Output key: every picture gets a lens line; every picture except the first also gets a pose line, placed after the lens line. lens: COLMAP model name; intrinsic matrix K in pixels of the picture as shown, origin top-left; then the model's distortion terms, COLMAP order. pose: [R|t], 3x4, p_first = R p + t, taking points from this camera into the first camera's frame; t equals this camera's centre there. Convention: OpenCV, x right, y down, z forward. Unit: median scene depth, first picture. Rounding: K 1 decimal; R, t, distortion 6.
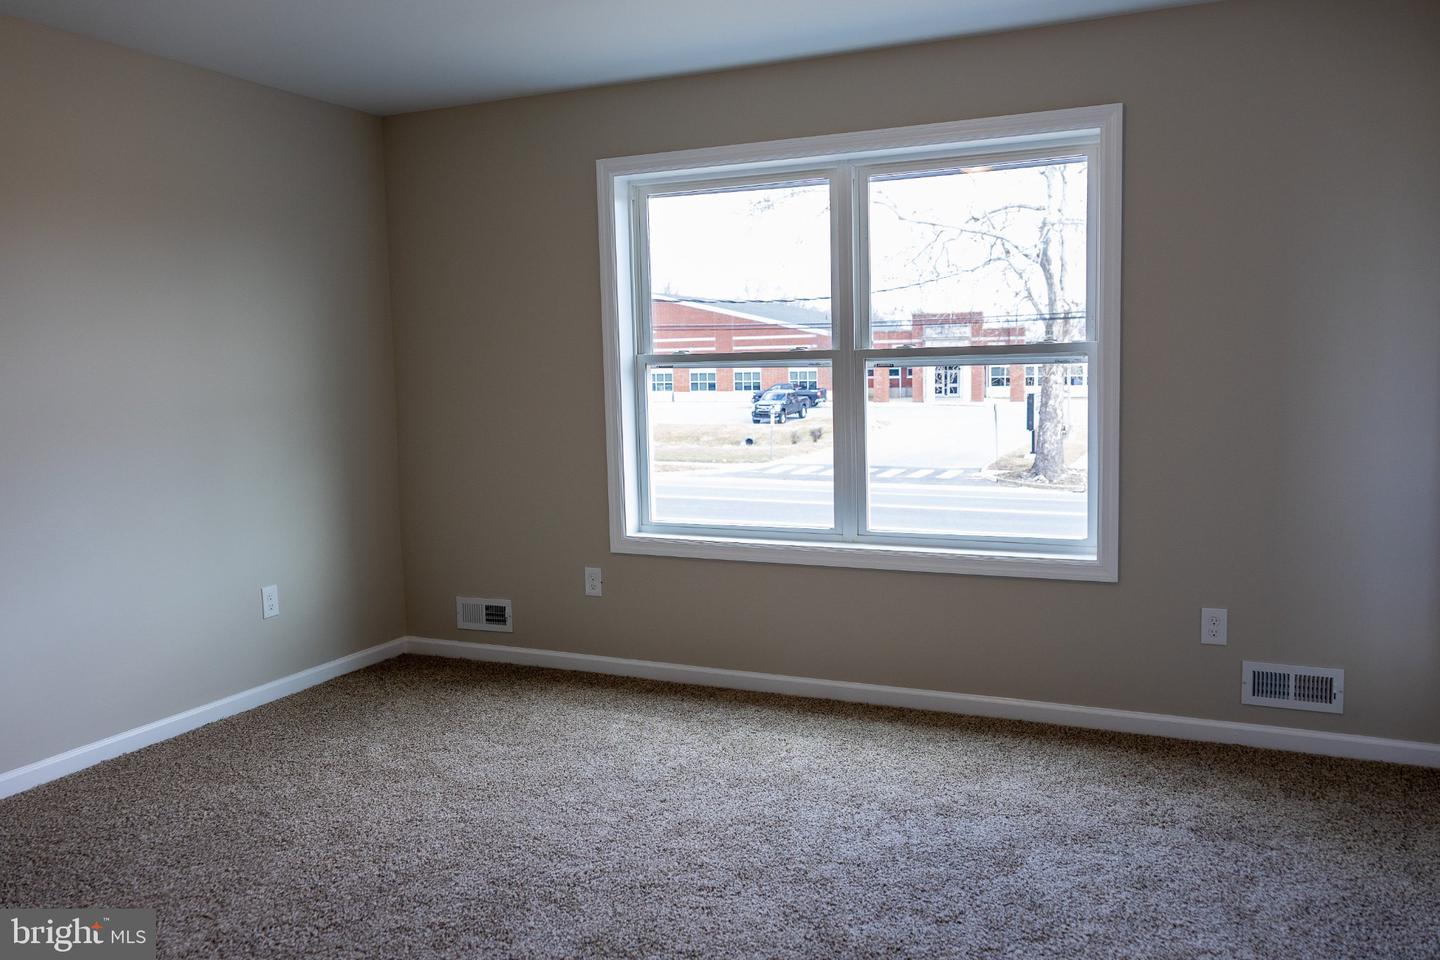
lens RADIAL K [[1151.5, 0, 709.4], [0, 1151.5, 485.9], [0, 0, 1]] dist [0.004494, 0.019785]
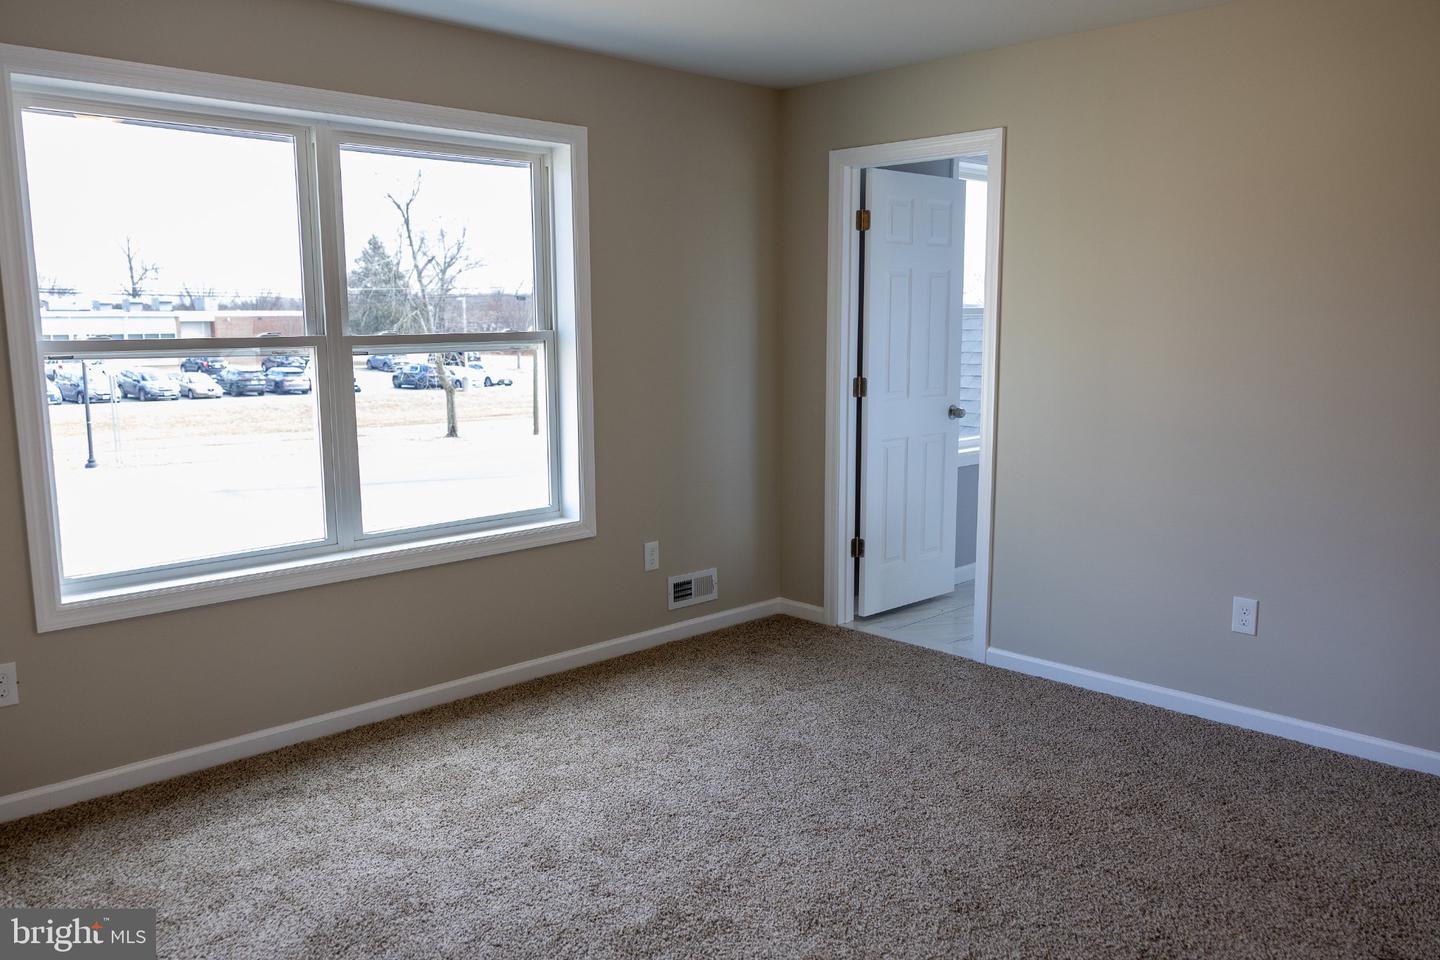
lens RADIAL K [[1151.5, 0, 720.8], [0, 1151.5, 477.2], [0, 0, 1]] dist [0.004494, 0.019785]
pose [[0.349554, -0.108538, 0.930608, -0.685778], [0.104617, 0.991577, 0.076353, -0.051292], [-0.931057, 0.070668, 0.357964, 0.457487]]
